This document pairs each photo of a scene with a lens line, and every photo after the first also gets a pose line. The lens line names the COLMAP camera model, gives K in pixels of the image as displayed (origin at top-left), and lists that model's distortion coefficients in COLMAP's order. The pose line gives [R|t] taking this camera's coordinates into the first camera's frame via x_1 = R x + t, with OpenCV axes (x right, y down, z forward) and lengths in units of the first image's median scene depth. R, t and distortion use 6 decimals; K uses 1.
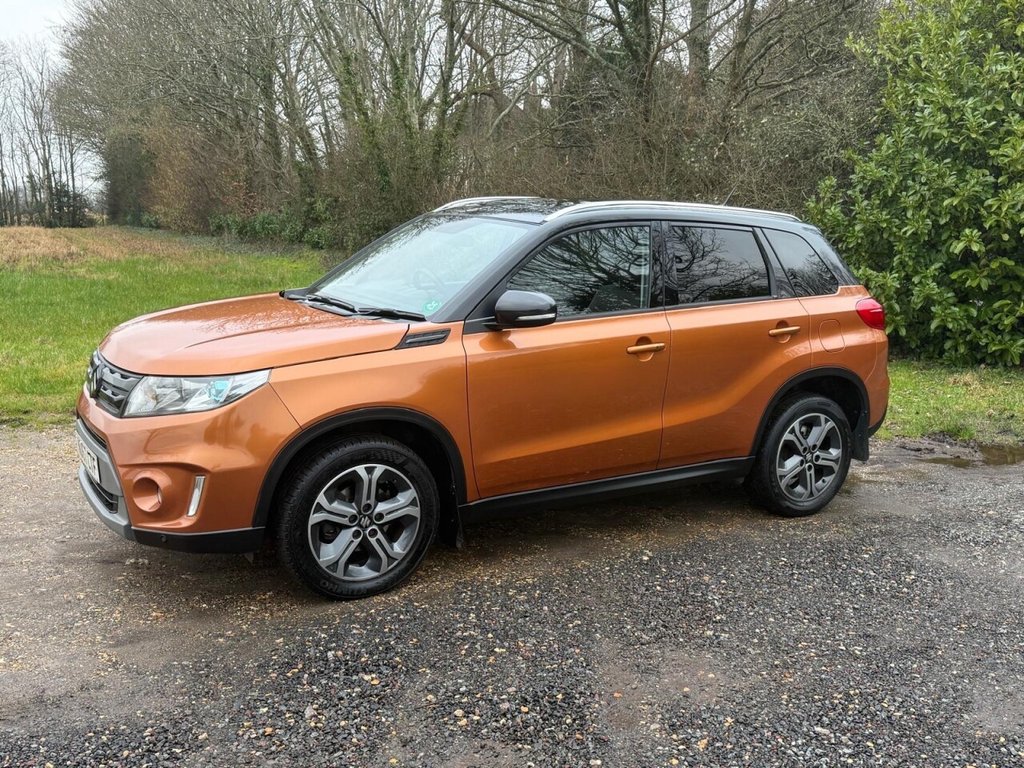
lens RADIAL K [[989.6, 0, 517.4], [0, 989.6, 389.8], [0, 0, 1]] dist [0.175764, -0.367616]
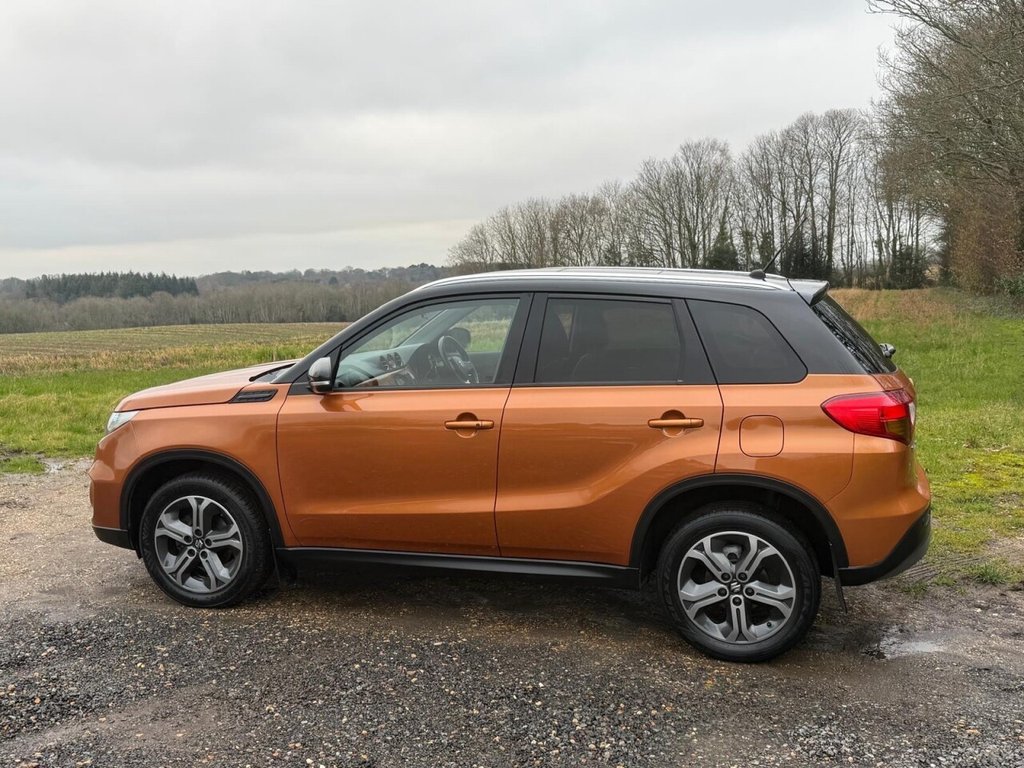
lens RADIAL K [[989.6, 0, 517.4], [0, 989.6, 389.8], [0, 0, 1]] dist [0.175764, -0.367616]
pose [[0.679510, 0.063795, -0.730887, 0.948472], [-0.106700, 0.994214, -0.012419, -0.075673], [0.725866, 0.086424, 0.682385, 0.417034]]
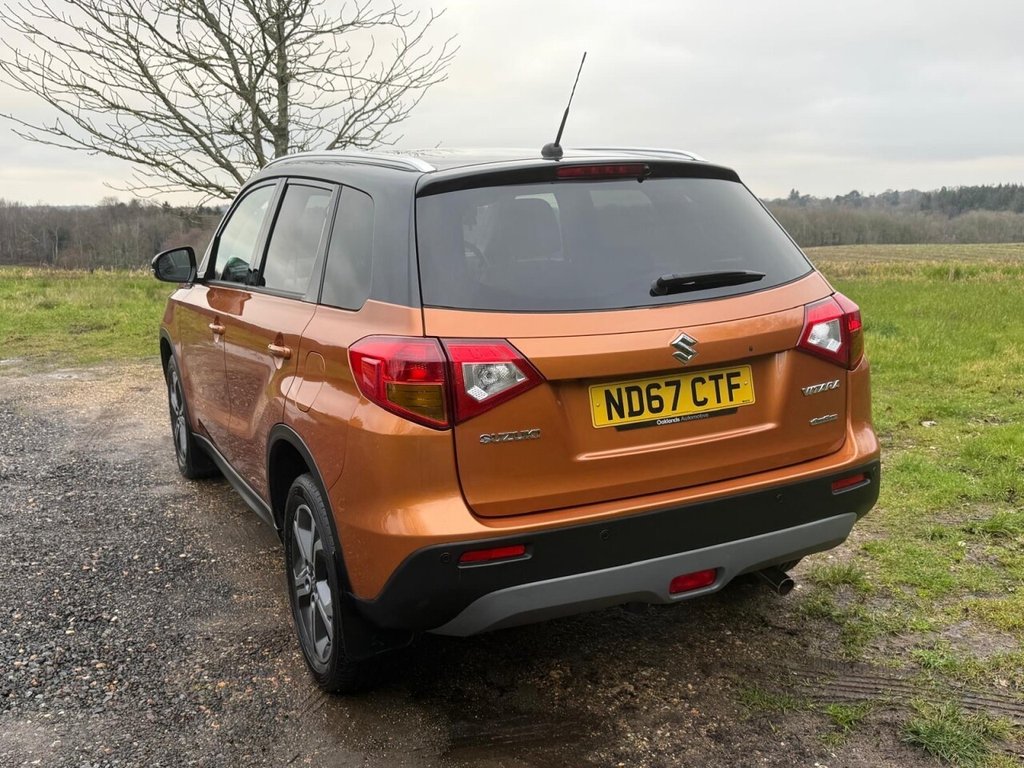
lens RADIAL K [[989.6, 0, 517.4], [0, 989.6, 389.8], [0, 0, 1]] dist [0.175764, -0.367616]
pose [[-0.085435, 0.177576, -0.980392, 1.061624], [-0.164892, 0.967900, 0.189682, -0.217202], [0.982605, 0.177864, -0.053412, 1.445104]]
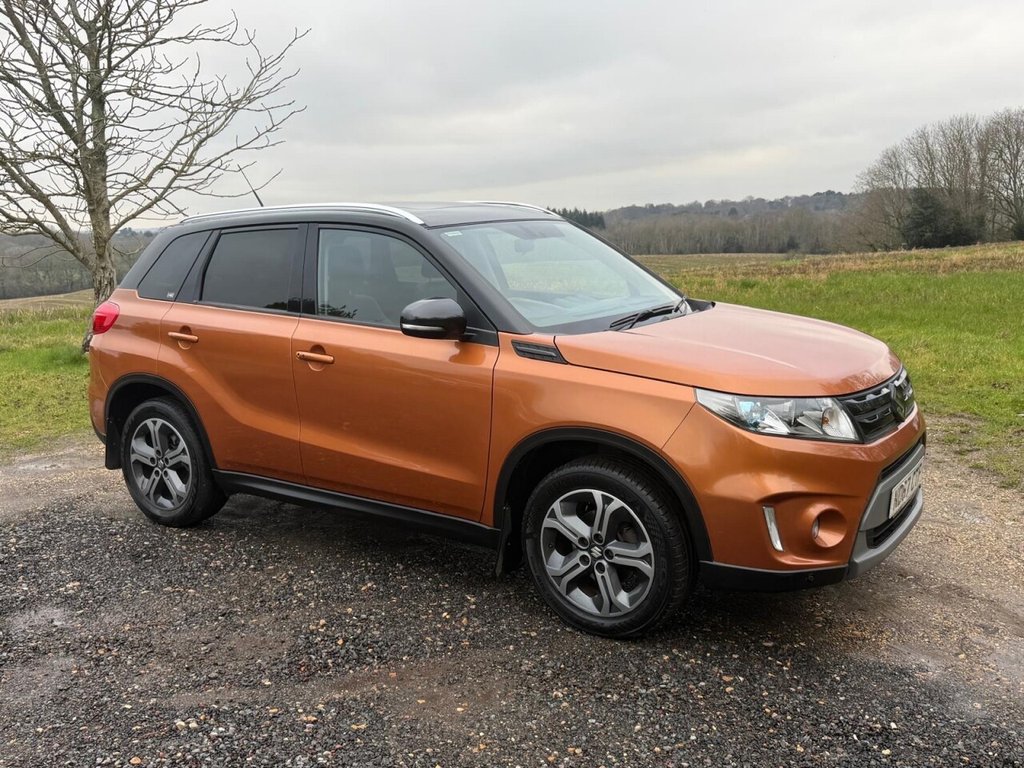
lens RADIAL K [[966.7, 0, 512.0], [0, 966.7, 384.0], [0, 0, 1]] dist [0.187978, -0.401257]
pose [[0.339288, 0.141575, -0.929968, 0.834454], [-0.134864, 0.985718, 0.100859, -0.095404], [0.930965, 0.091199, 0.353536, 0.562069]]
